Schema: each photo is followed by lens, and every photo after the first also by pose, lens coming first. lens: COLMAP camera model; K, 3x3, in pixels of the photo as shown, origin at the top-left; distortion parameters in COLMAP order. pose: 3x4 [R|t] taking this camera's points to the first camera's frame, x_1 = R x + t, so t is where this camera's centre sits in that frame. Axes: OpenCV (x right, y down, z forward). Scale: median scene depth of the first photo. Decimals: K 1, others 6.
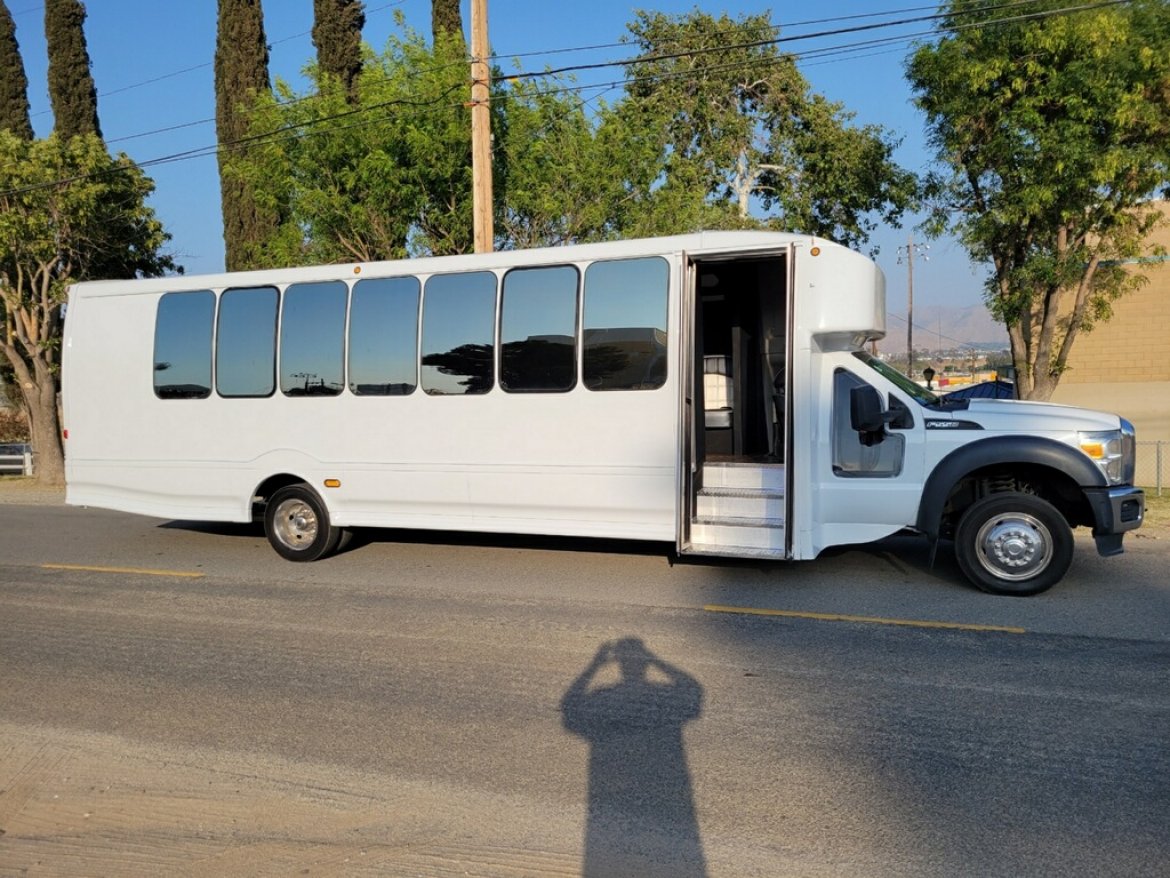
lens RADIAL K [[875.9, 0, 586.6], [0, 875.9, 448.7], [0, 0, 1]] dist [0.054402, -0.030725]
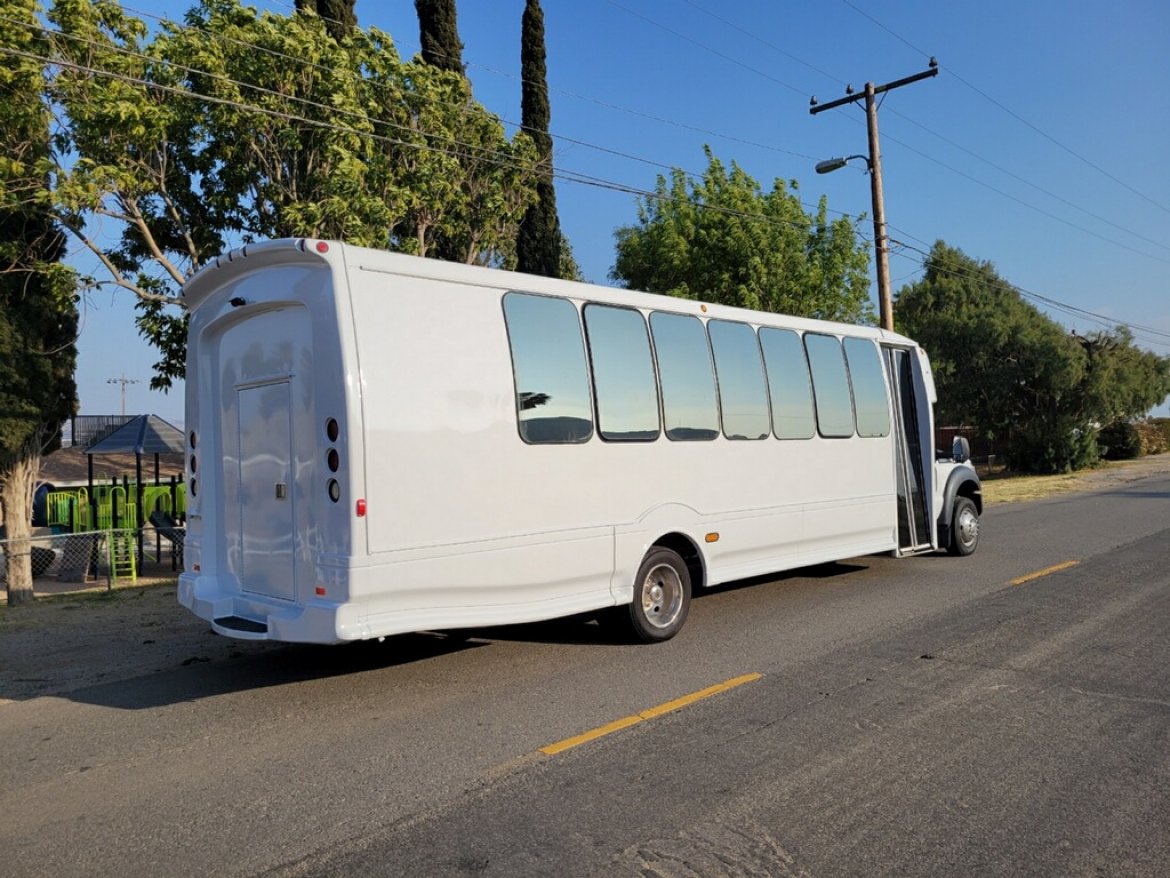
lens RADIAL K [[875.9, 0, 576.2], [0, 875.9, 439.2], [0, 0, 1]] dist [0.054402, -0.030725]
pose [[0.424724, 0.025635, 0.904960, -1.259420], [0.090037, 0.993447, -0.070398, -0.010182], [-0.900835, 0.111380, 0.419633, 0.803475]]
